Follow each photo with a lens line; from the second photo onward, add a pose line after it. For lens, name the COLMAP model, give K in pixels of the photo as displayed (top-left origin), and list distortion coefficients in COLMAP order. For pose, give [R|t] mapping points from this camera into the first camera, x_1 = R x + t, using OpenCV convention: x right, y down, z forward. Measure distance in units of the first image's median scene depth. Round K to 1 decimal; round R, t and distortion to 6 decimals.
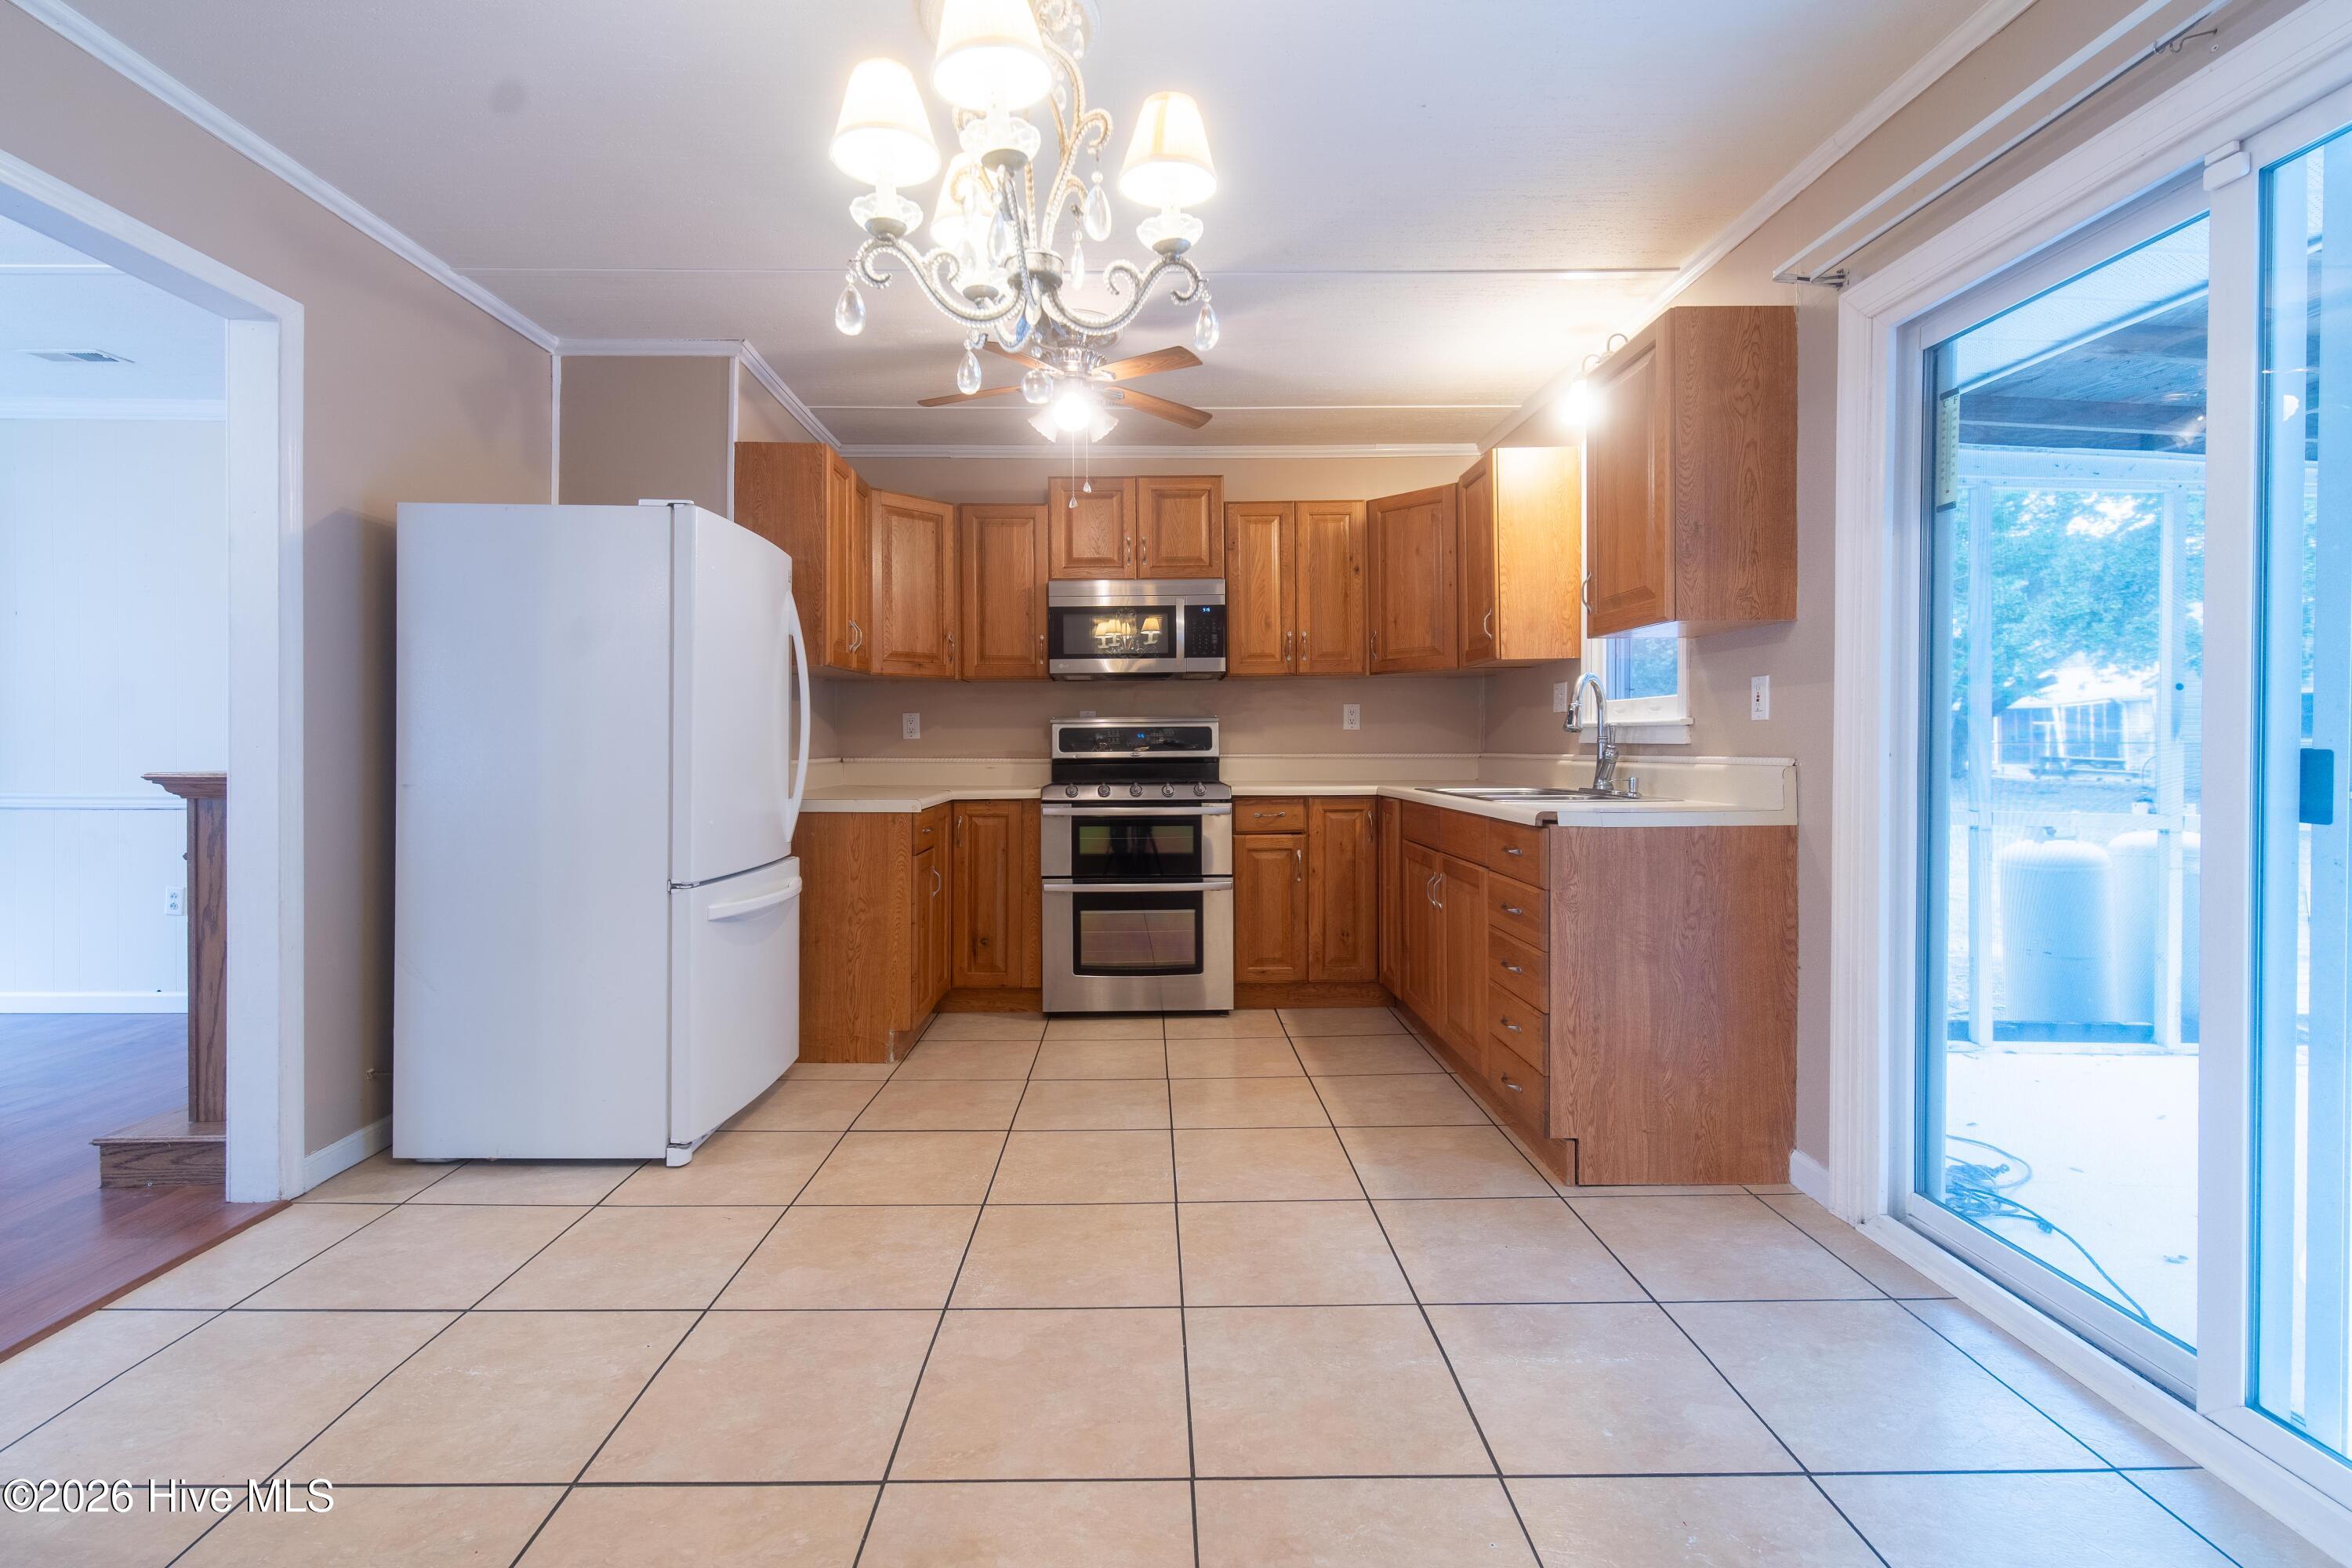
lens RADIAL K [[1048.8, 0, 1168.8], [0, 1048.8, 745.6], [0, 0, 1]] dist [0.000401, 0.000002]
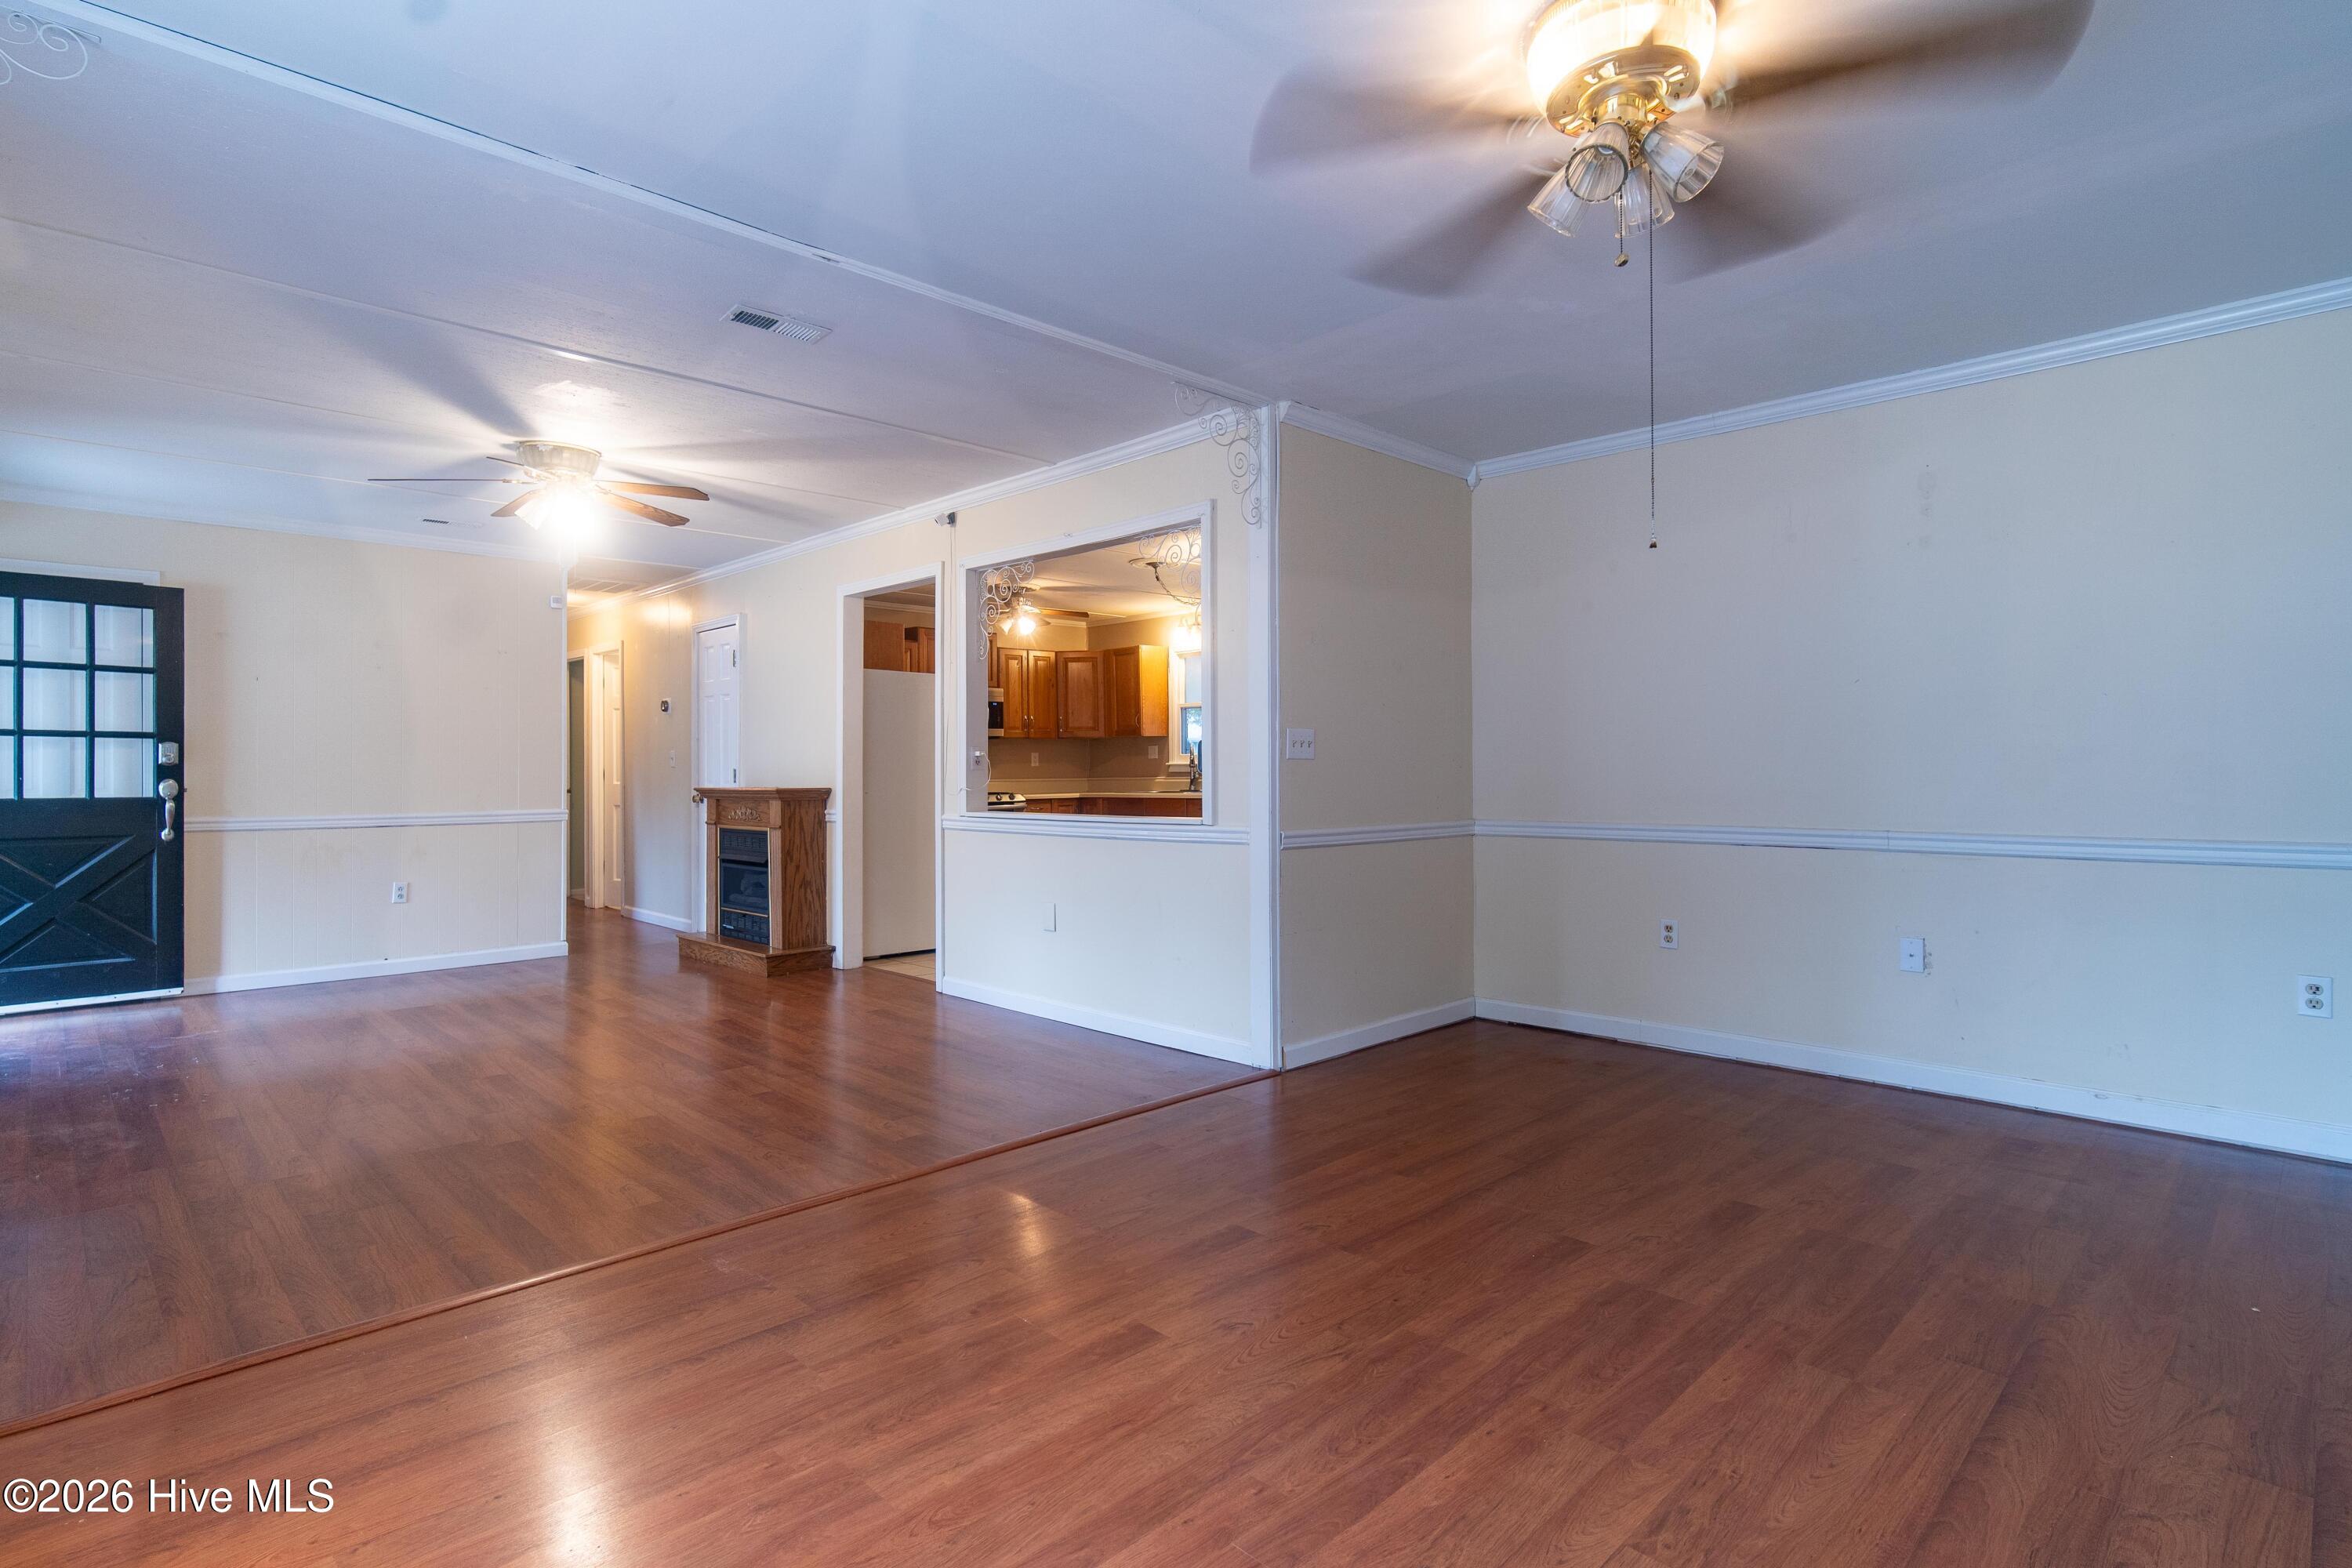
lens RADIAL K [[1168.8, 0, 1174.8], [0, 1168.8, 753.8], [0, 0, 1]] dist [-0.000649, 0.000298]
pose [[0.718603, 0.006452, 0.695391, -1.302817], [0.006491, 0.999851, -0.015985, -0.001277], [-0.695390, 0.016000, 0.718454, -0.828962]]
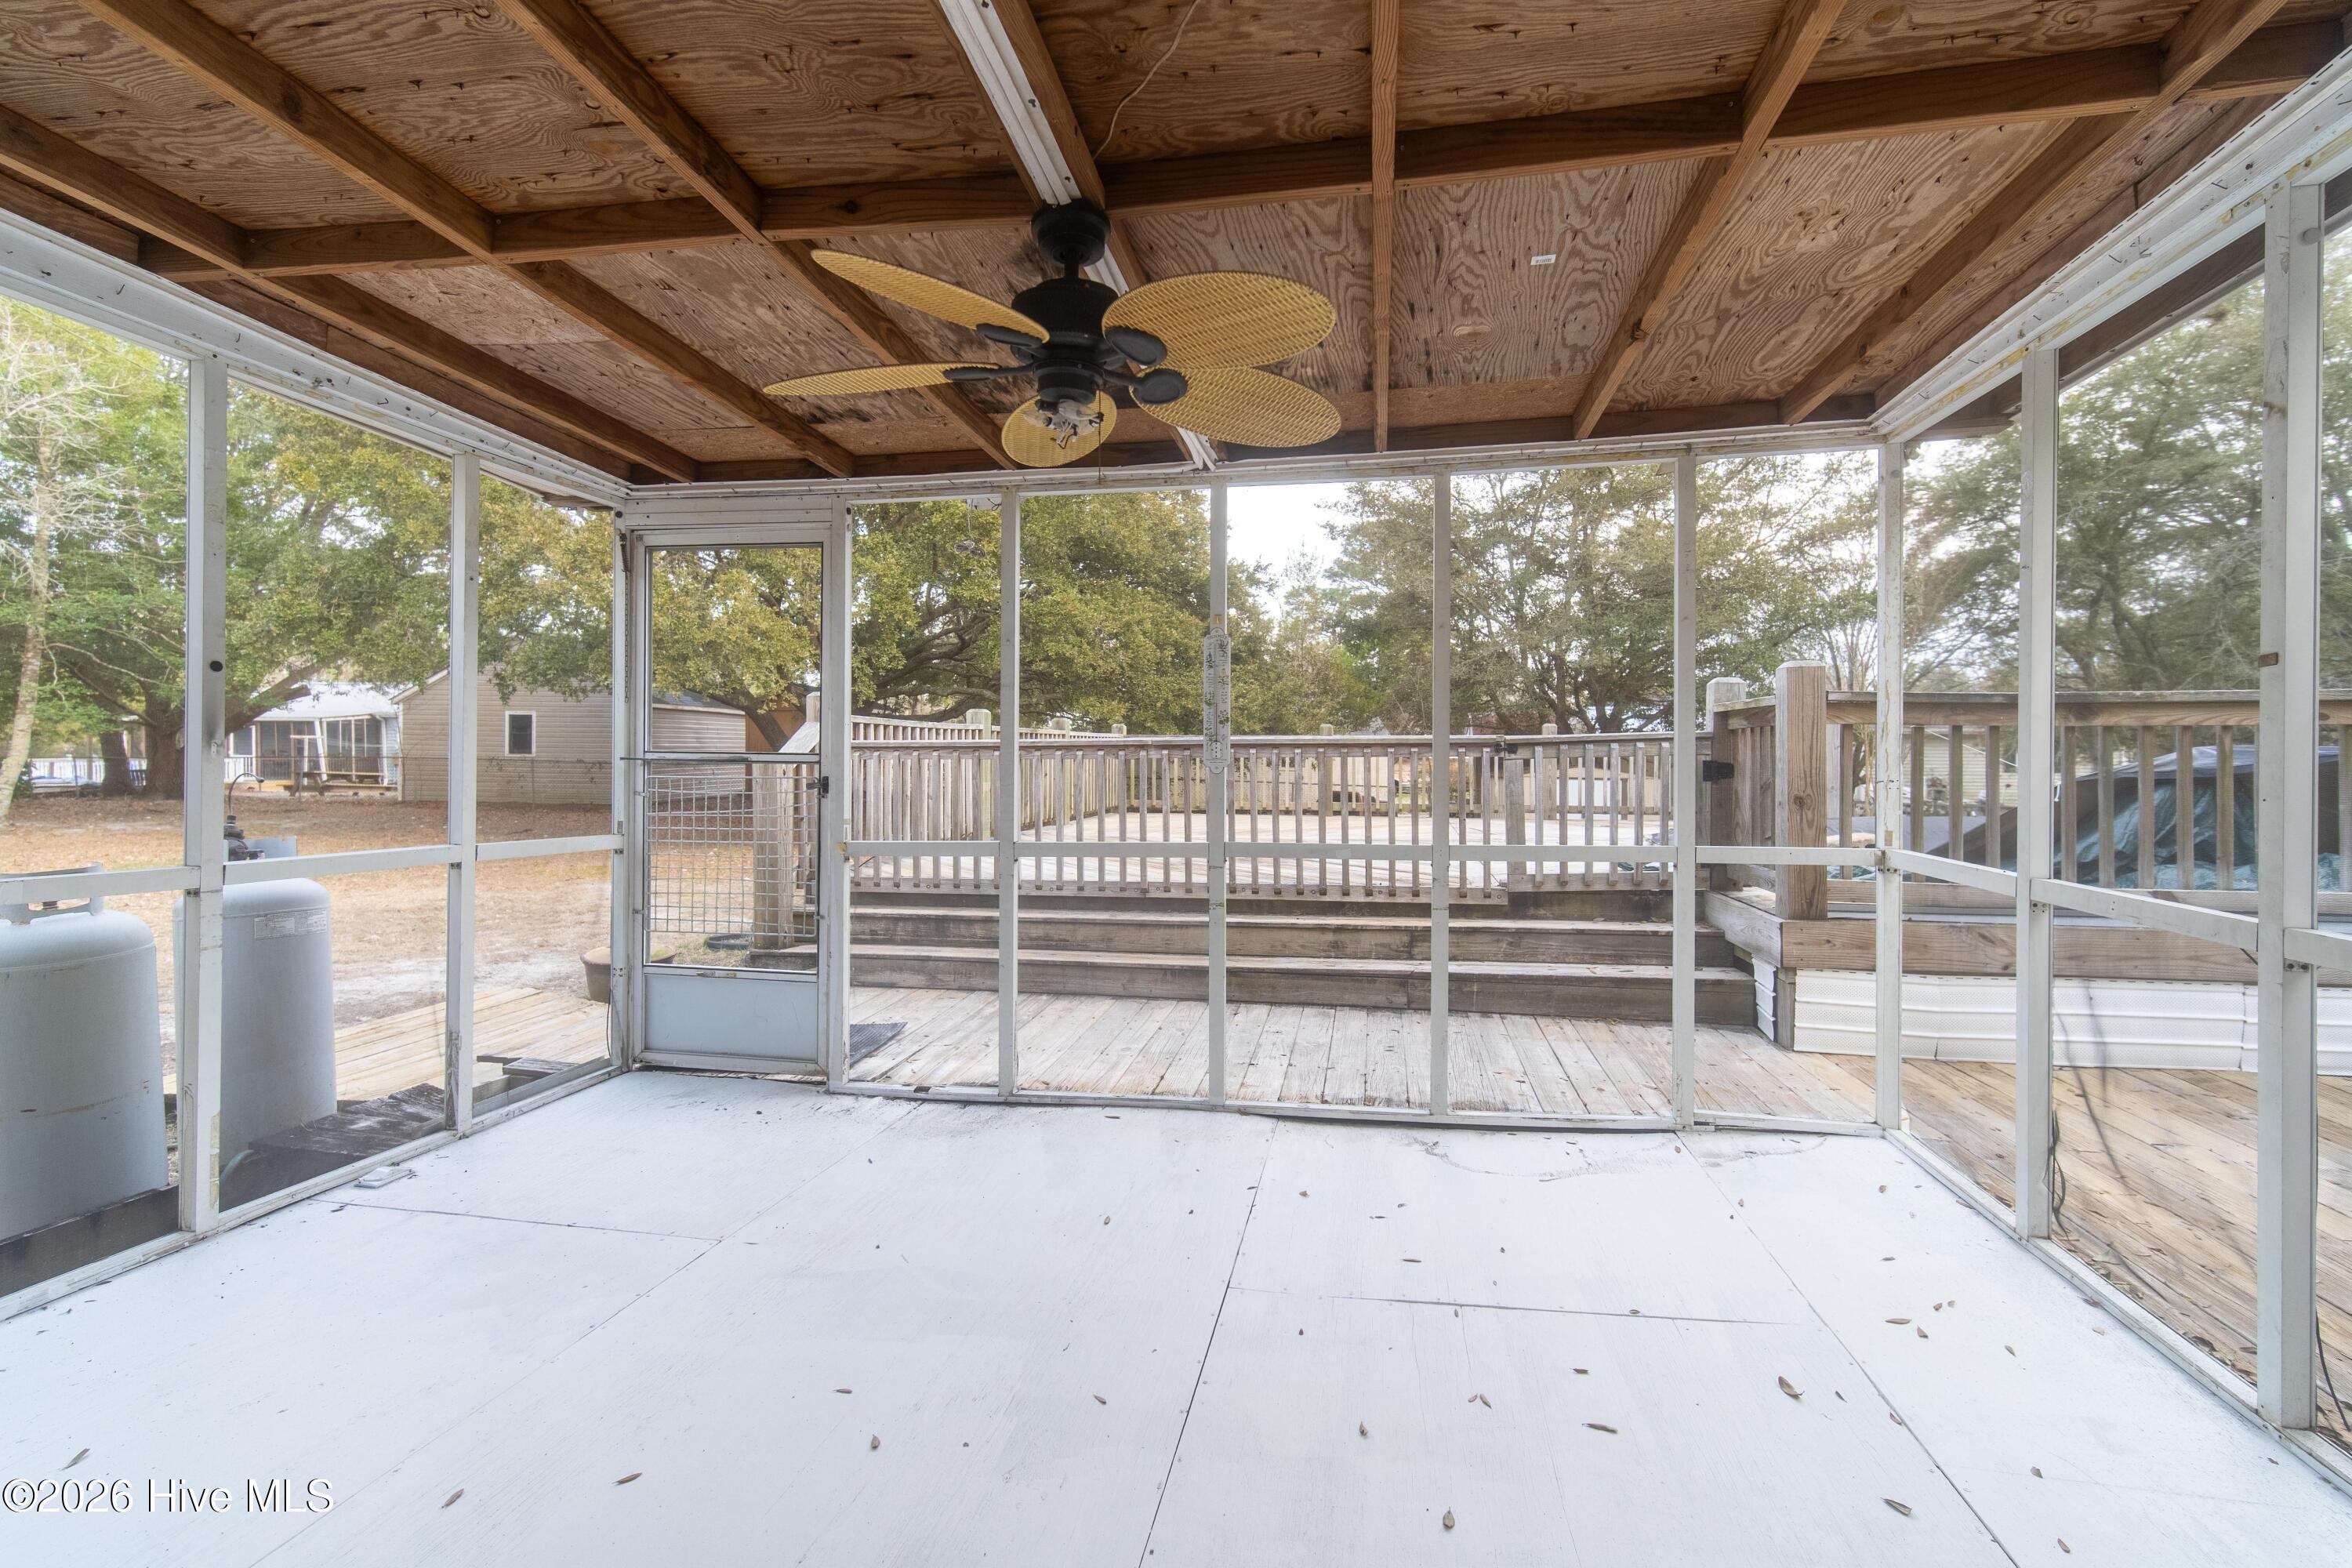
lens RADIAL K [[1031.8, 0, 1166.8], [0, 1031.8, 765.1], [0, 0, 1]] dist [-0.003586, 0.000163]
pose [[0.195302, -0.006561, 0.980721, 0.418924], [0.002414, 0.999978, 0.006210, 0.001817], [-0.980740, 0.001154, 0.195314, 0.275716]]
